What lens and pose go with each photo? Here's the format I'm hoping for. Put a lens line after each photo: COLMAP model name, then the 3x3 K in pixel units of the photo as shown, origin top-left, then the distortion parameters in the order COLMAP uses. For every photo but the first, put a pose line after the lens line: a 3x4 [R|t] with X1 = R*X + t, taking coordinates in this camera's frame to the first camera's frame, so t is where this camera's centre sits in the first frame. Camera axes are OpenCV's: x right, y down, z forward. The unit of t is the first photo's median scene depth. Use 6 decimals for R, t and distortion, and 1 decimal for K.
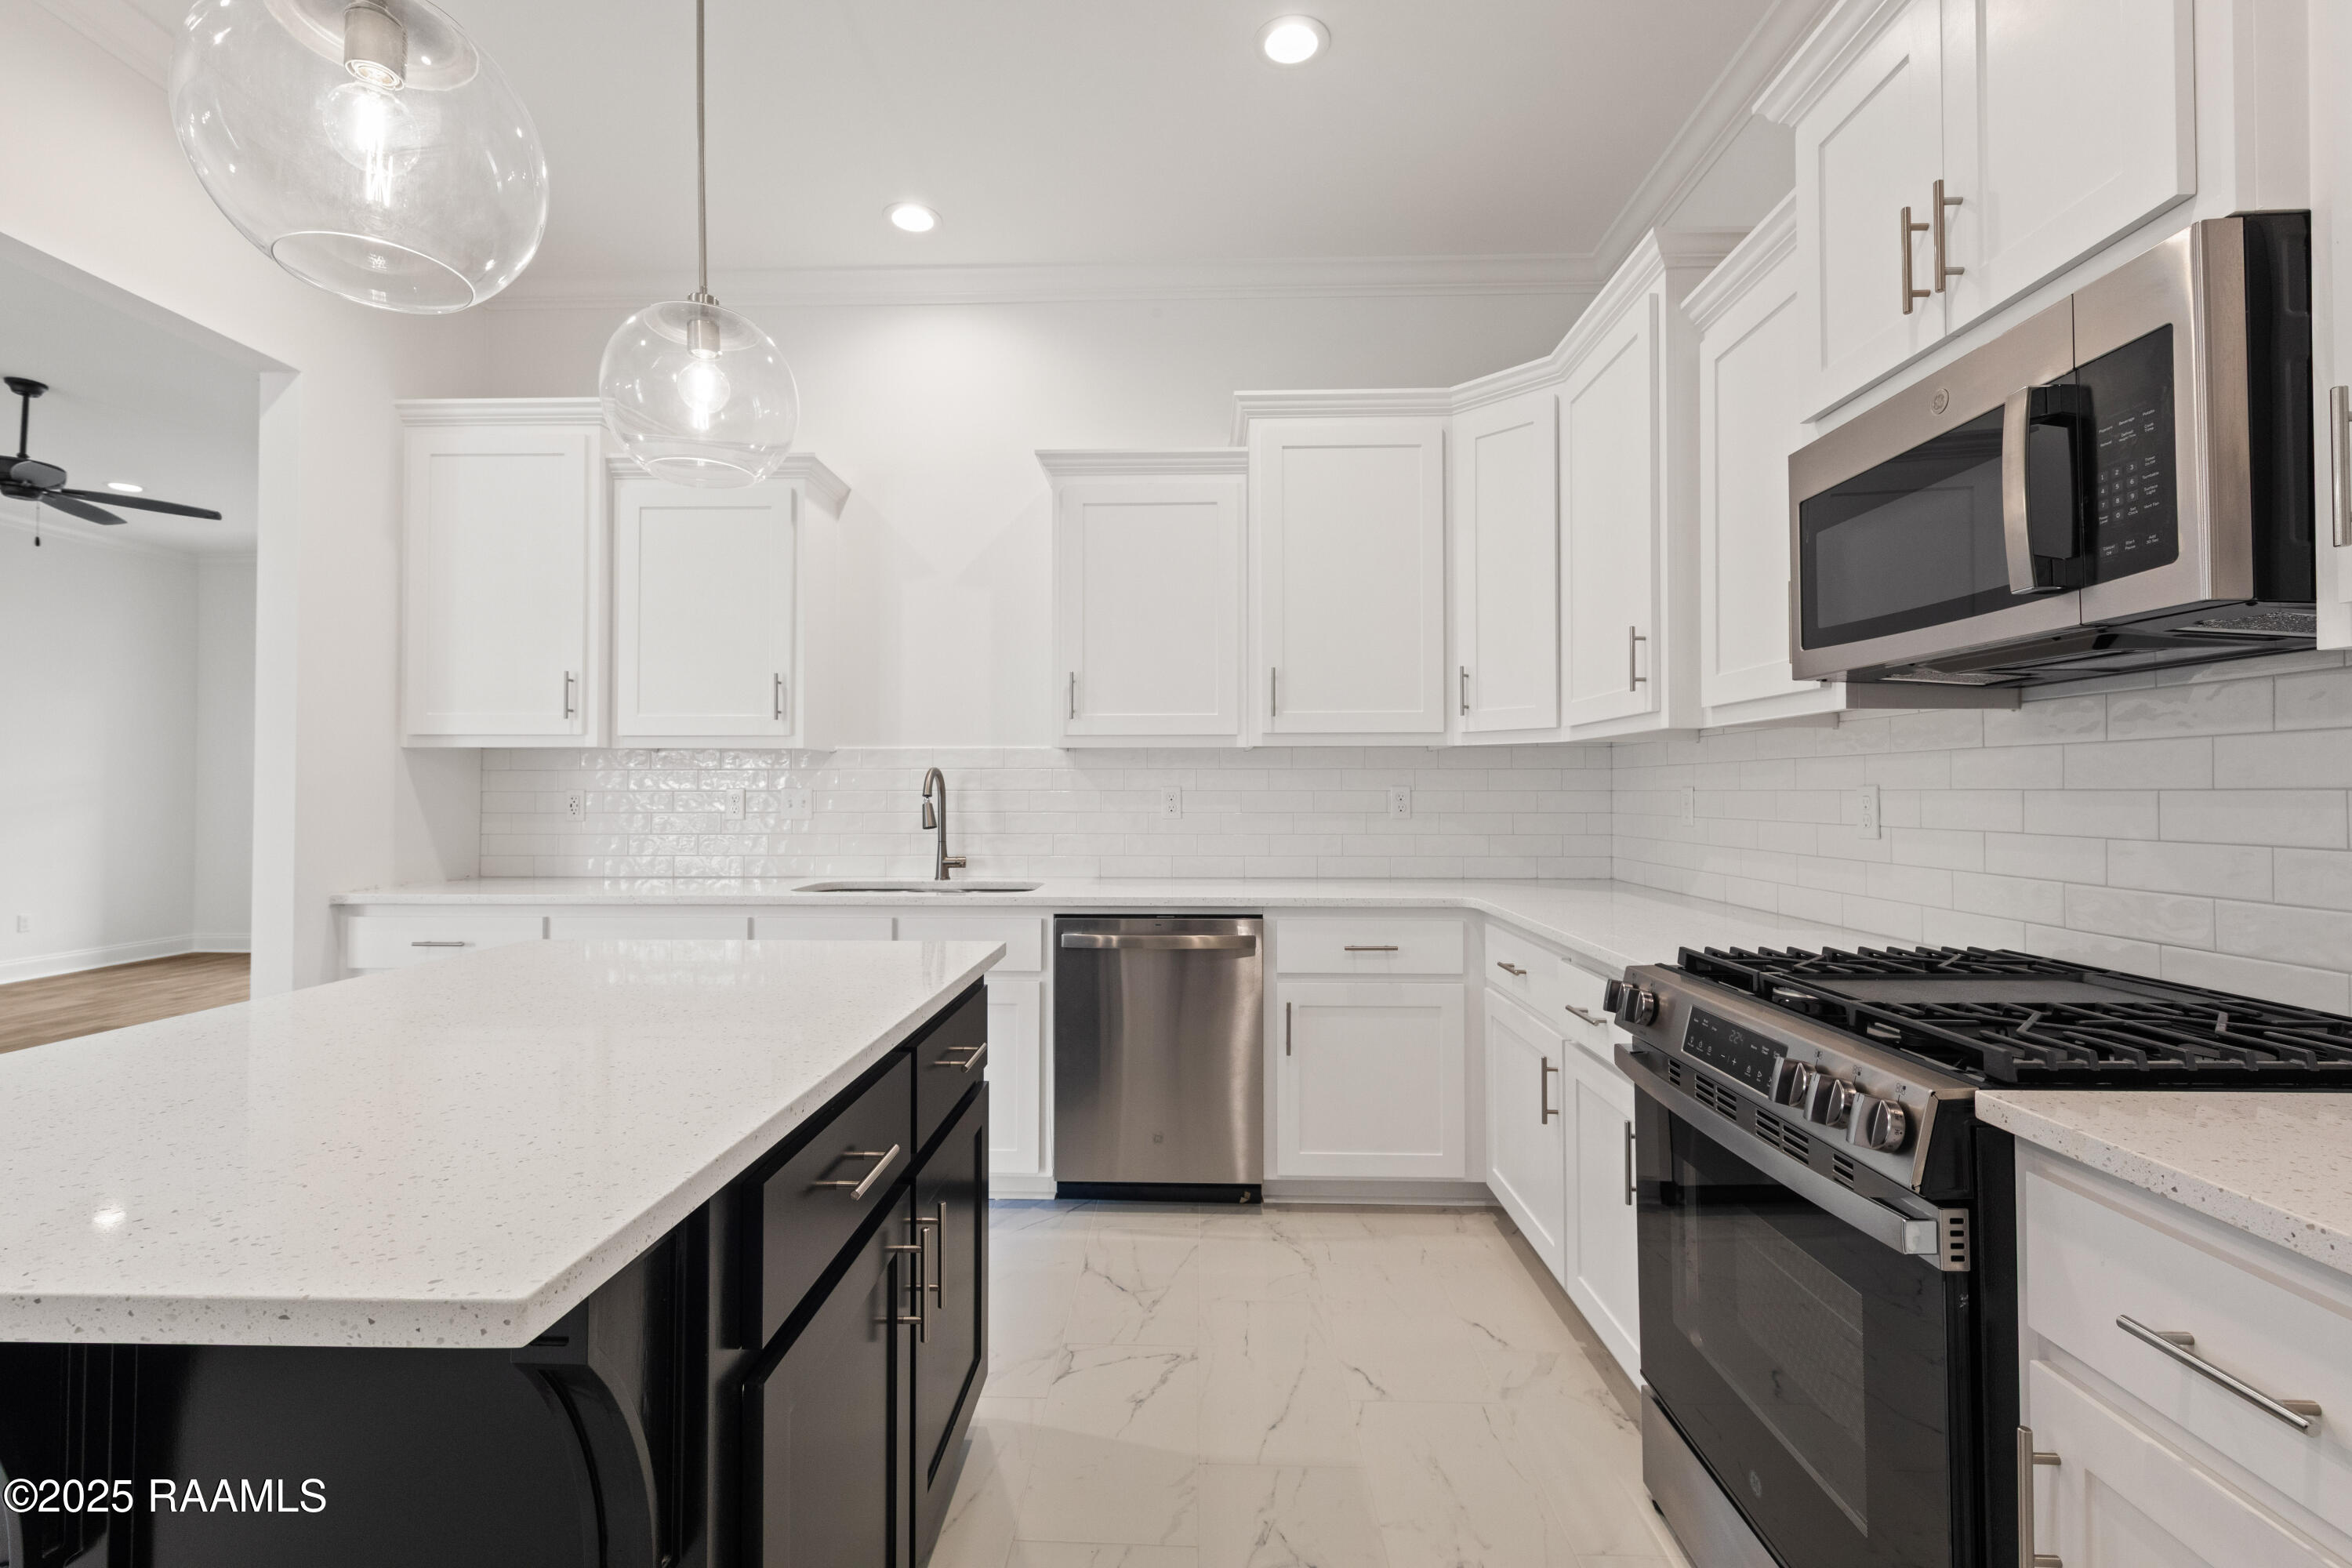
lens RADIAL K [[1044.6, 0, 1165.4], [0, 1044.6, 776.4], [0, 0, 1]] dist [-0.002059, -0.000696]
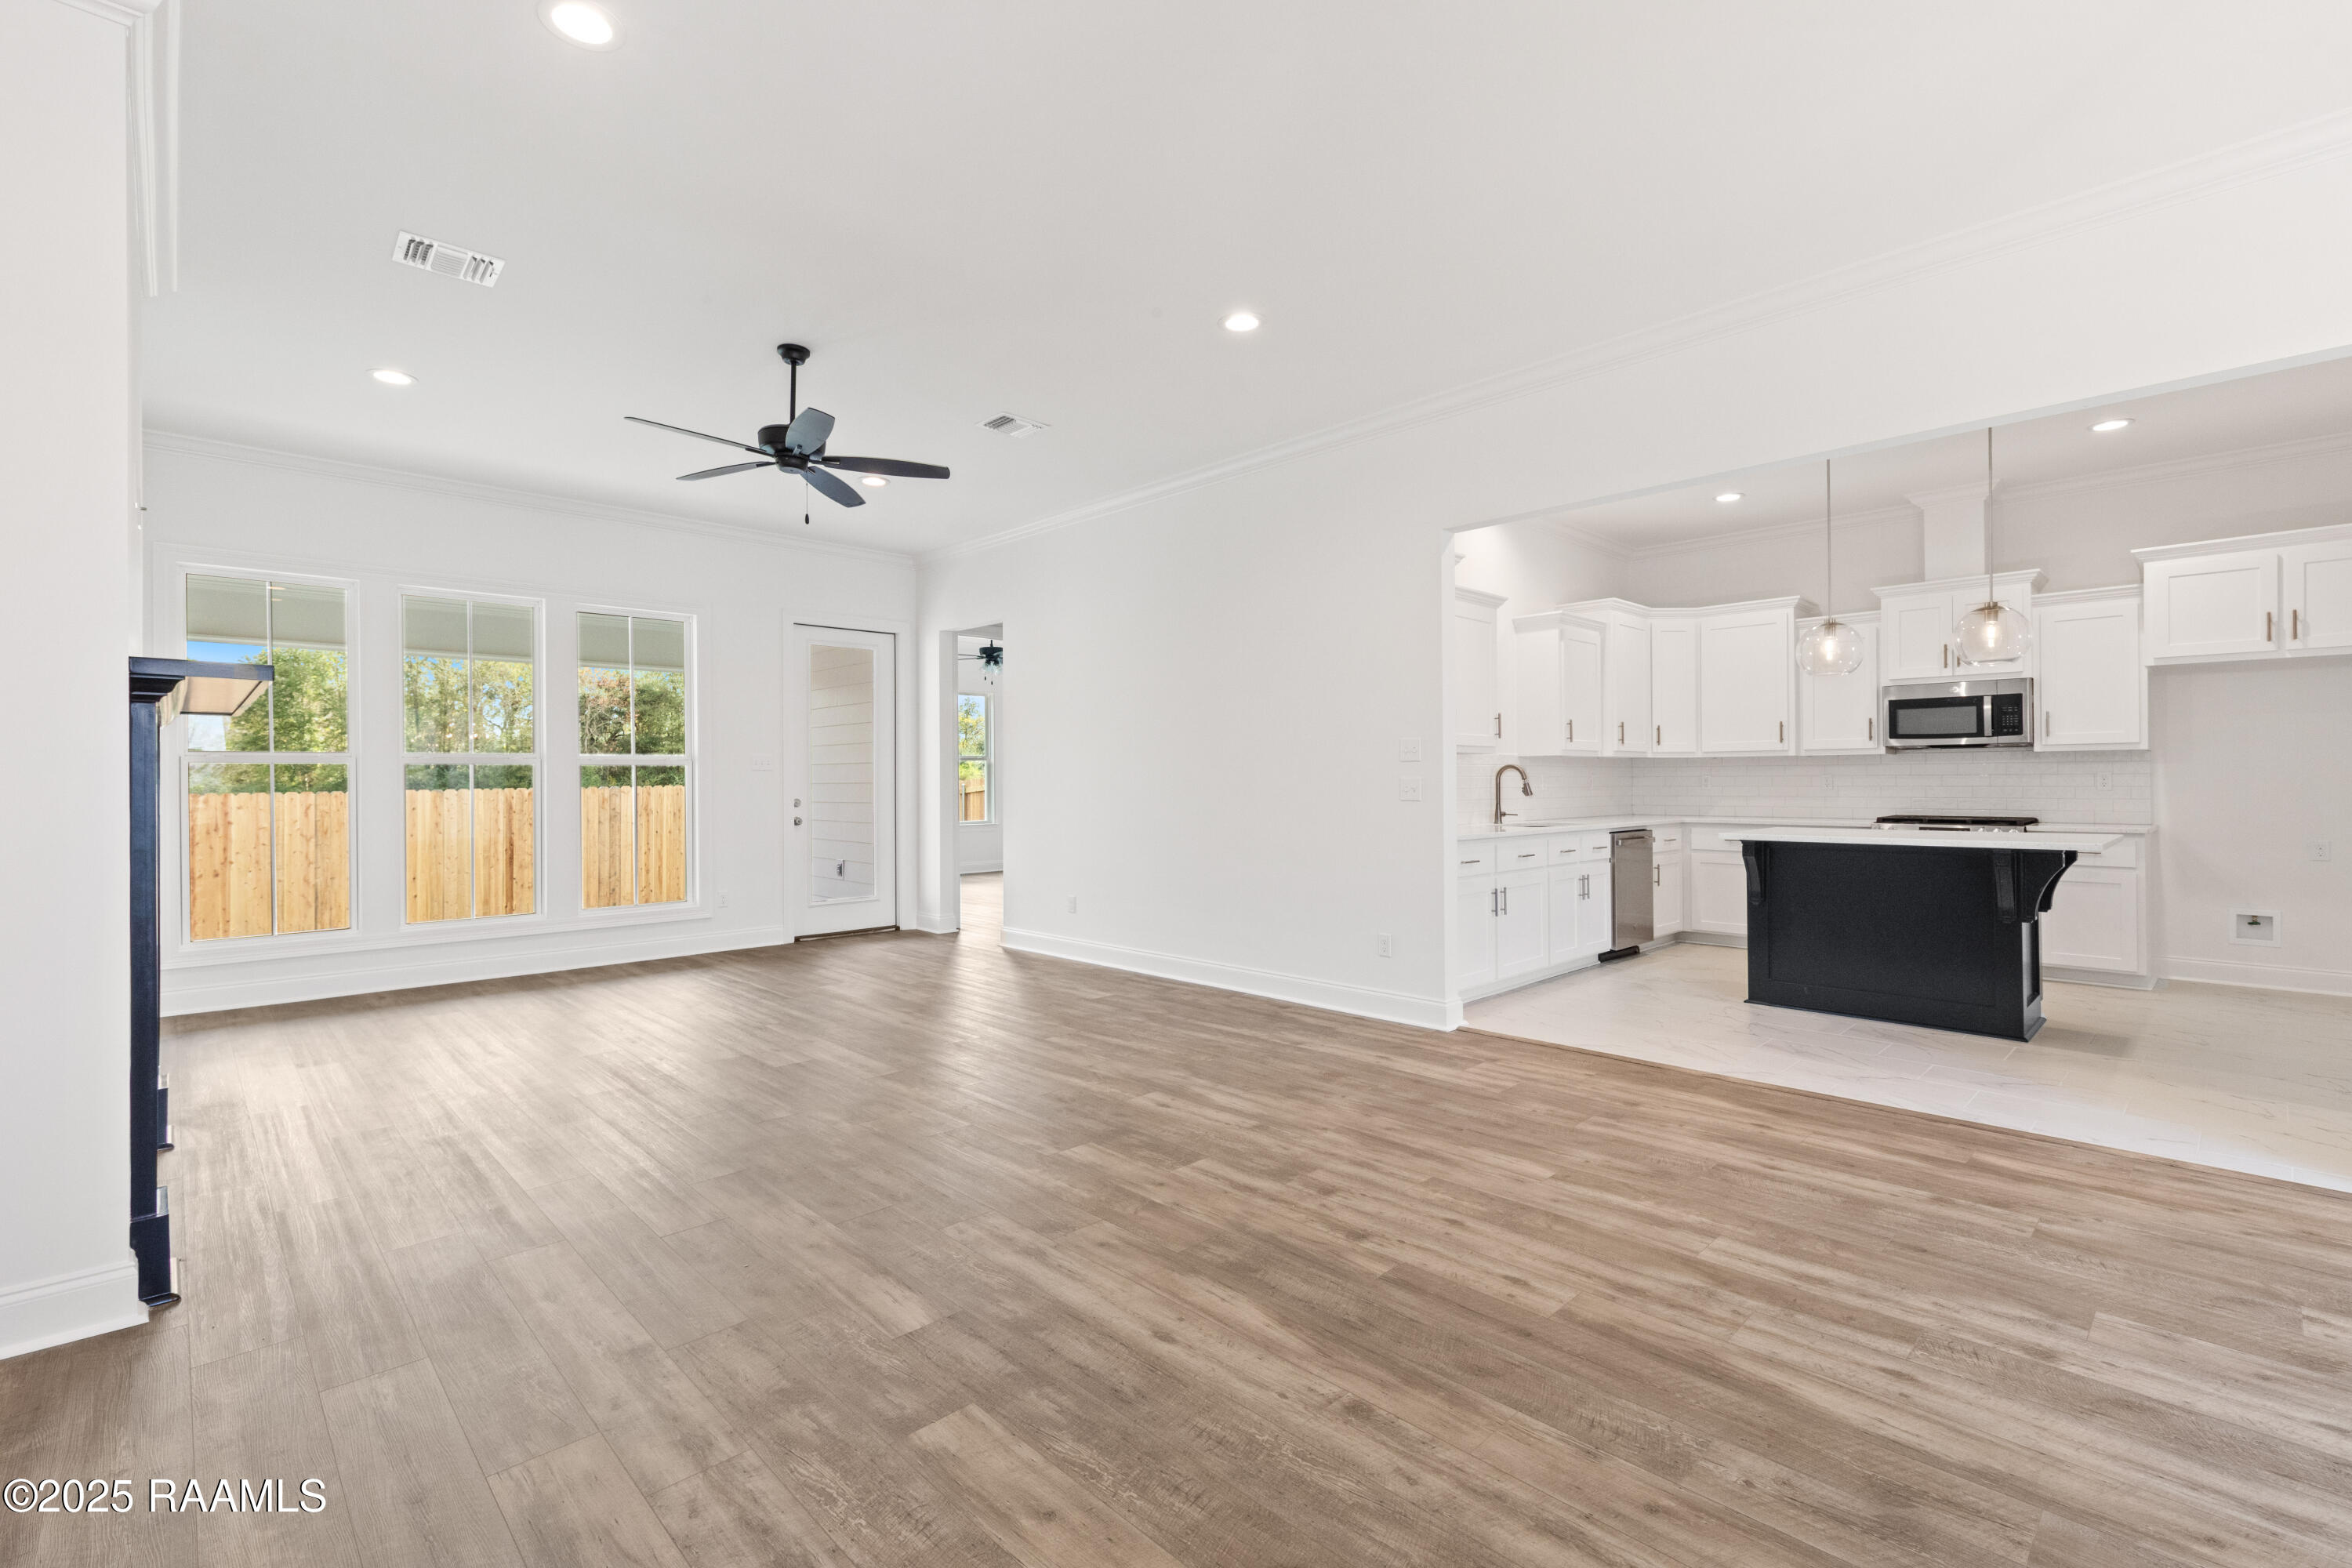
lens RADIAL K [[1034.9, 0, 1164.7], [0, 1034.9, 774.9], [0, 0, 1]] dist [0.002554, 0.000011]
pose [[0.699043, 0.001503, 0.715078, -3.216593], [-0.006874, 0.999966, 0.004618, 0.010777], [-0.715047, -0.008144, 0.699029, 0.191597]]
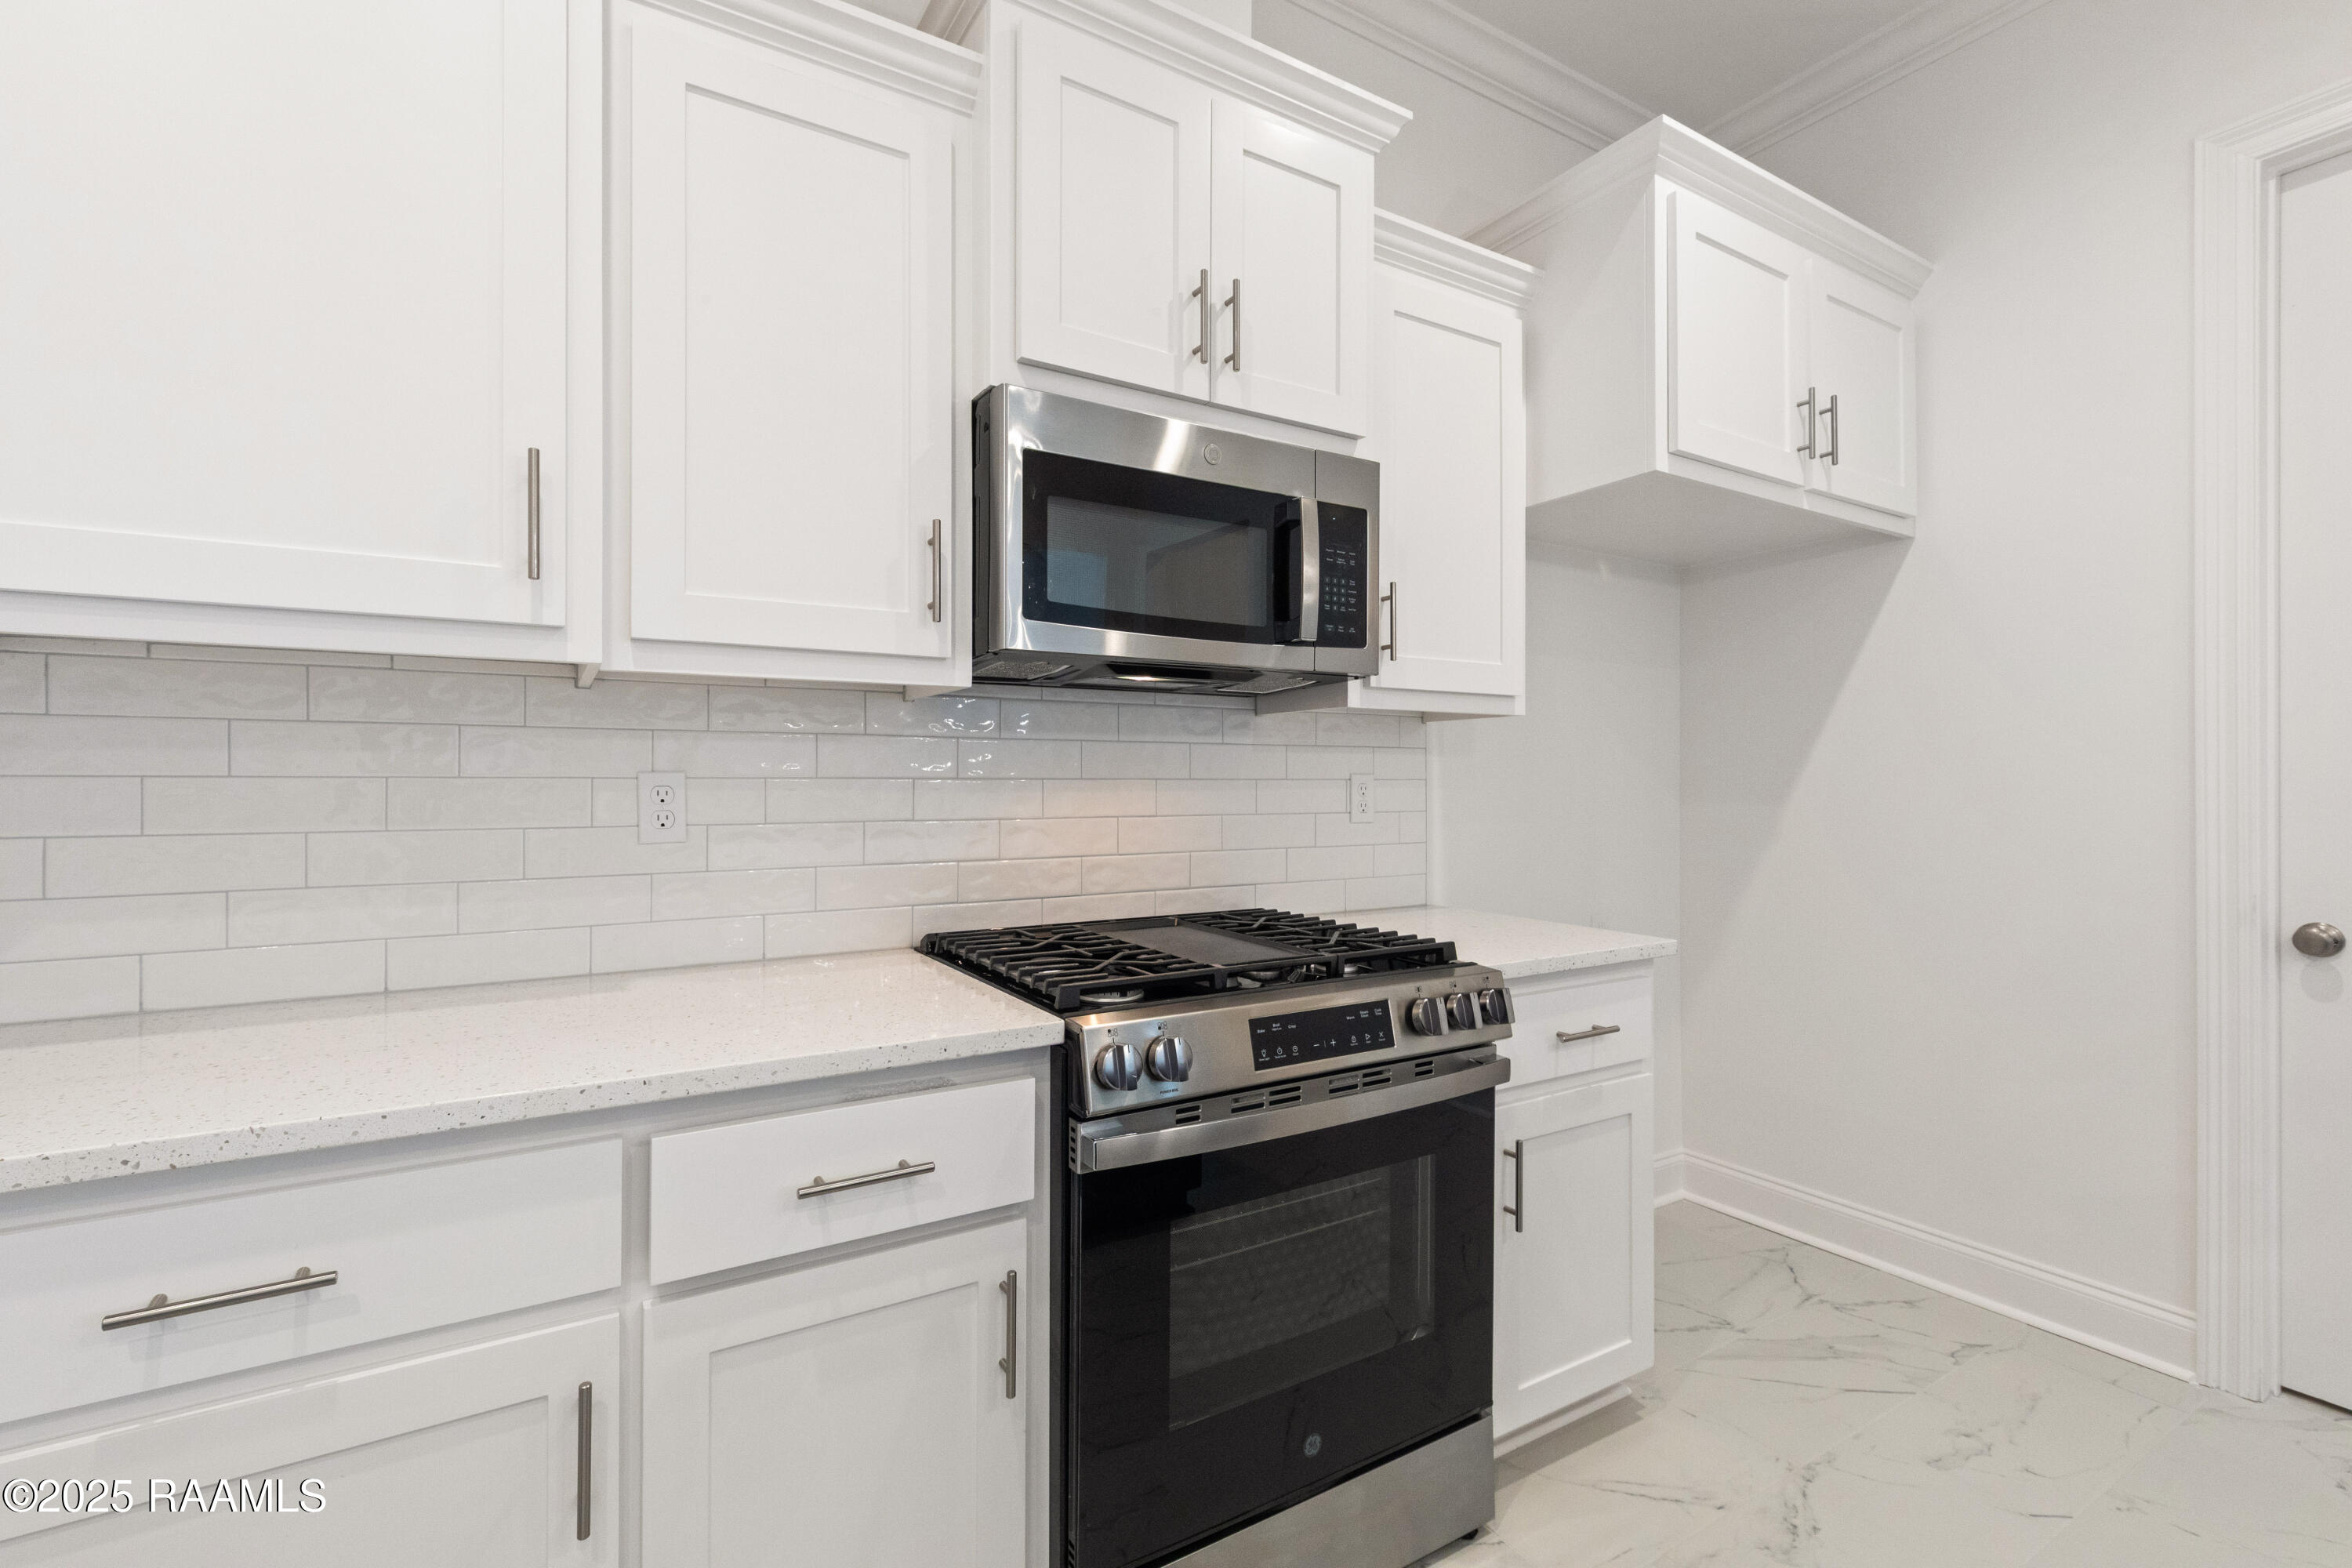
lens RADIAL K [[1034.9, 0, 1164.7], [0, 1034.9, 774.9], [0, 0, 1]] dist [0.002554, 0.000011]
pose [[-0.539756, 0.004072, 0.841812, -0.147488], [-0.012909, 0.999831, -0.013114, 0.015566], [-0.841723, -0.017946, -0.539612, 1.095608]]
